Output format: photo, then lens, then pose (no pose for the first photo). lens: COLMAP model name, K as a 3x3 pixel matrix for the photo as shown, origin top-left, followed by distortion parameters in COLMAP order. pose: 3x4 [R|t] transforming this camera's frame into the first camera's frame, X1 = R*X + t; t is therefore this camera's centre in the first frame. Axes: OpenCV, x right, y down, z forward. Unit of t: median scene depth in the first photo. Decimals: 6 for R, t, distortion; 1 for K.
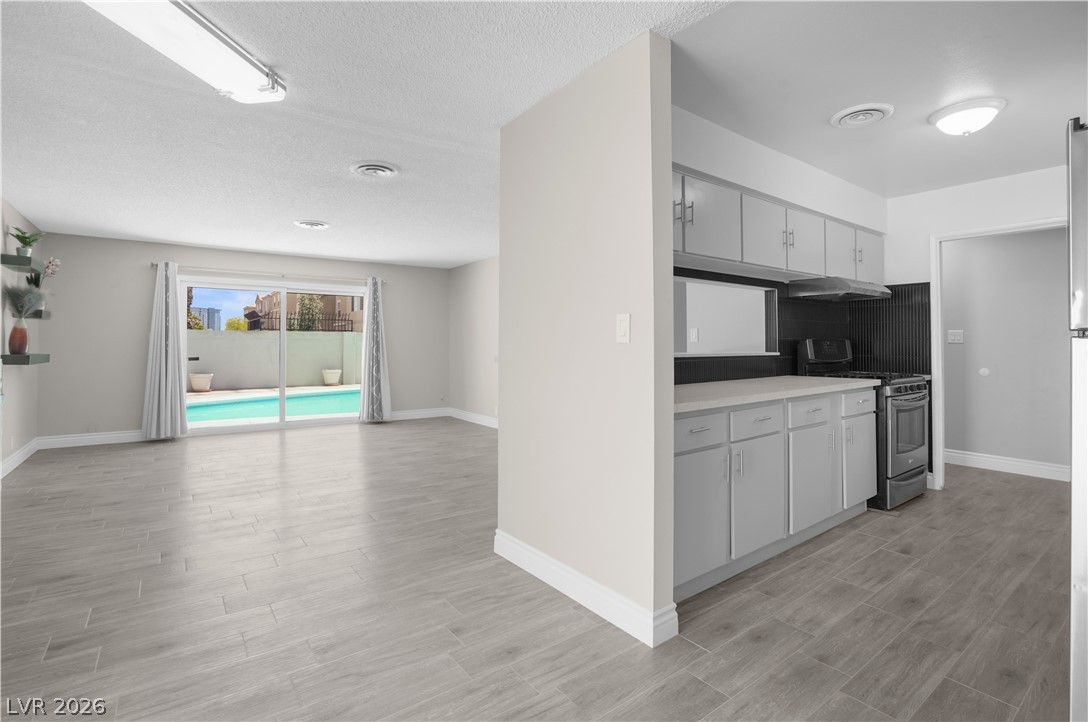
lens RADIAL K [[512.0, 0, 537.9], [0, 512.0, 332.9], [0, 0, 1]] dist [-0.057589, 0.017885]
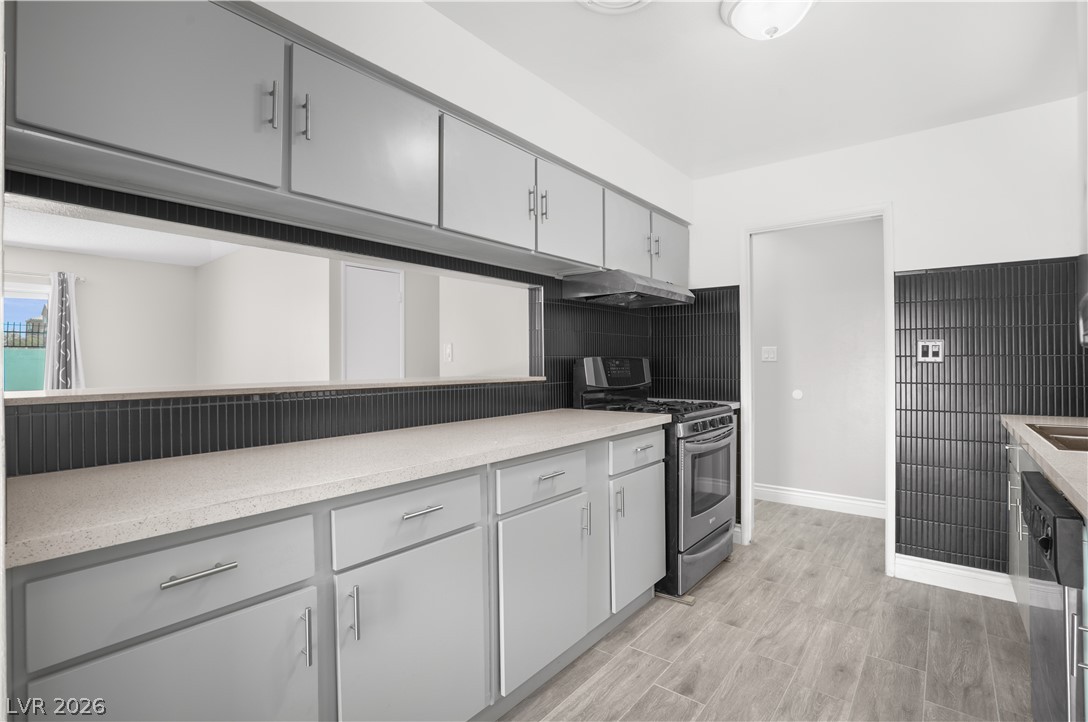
lens RADIAL K [[507.9, 0, 540.5], [0, 507.9, 359.7], [0, 0, 1]] dist [-0.060516, 0.019907]
pose [[0.966518, -0.004362, 0.256562, 0.304797], [0.000225, 0.999870, 0.016153, 0.003878], [-0.256599, -0.015555, 0.966393, 0.335965]]
